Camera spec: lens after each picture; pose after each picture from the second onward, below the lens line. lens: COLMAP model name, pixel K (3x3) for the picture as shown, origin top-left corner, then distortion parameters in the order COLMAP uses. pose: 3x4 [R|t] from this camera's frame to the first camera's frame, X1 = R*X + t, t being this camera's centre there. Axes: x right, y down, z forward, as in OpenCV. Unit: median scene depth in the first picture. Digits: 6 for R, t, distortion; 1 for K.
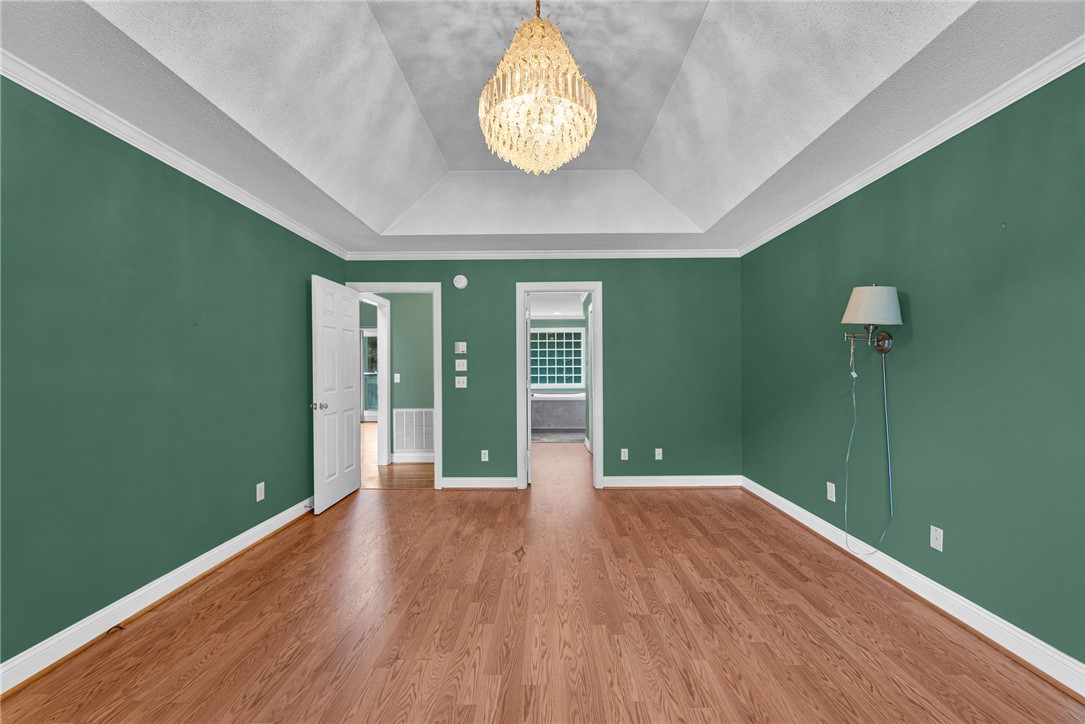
lens RADIAL K [[426.6, 0, 546.6], [0, 426.6, 364.1], [0, 0, 1]] dist [-0.000764, -0.000089]
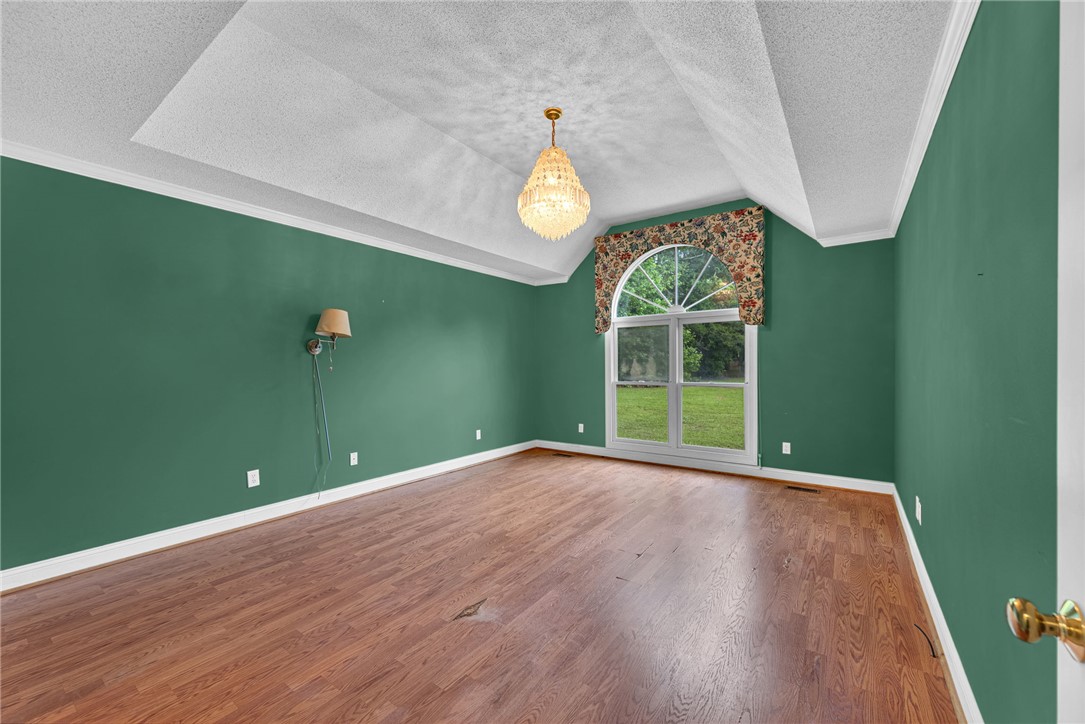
lens RADIAL K [[426.6, 0, 545.6], [0, 426.6, 363.4], [0, 0, 1]] dist [-0.000764, -0.000089]
pose [[-0.818321, 0.009528, 0.574683, -0.637031], [0.004464, 0.999938, -0.010222, 0.021719], [-0.574745, -0.005800, -0.818312, 1.624138]]
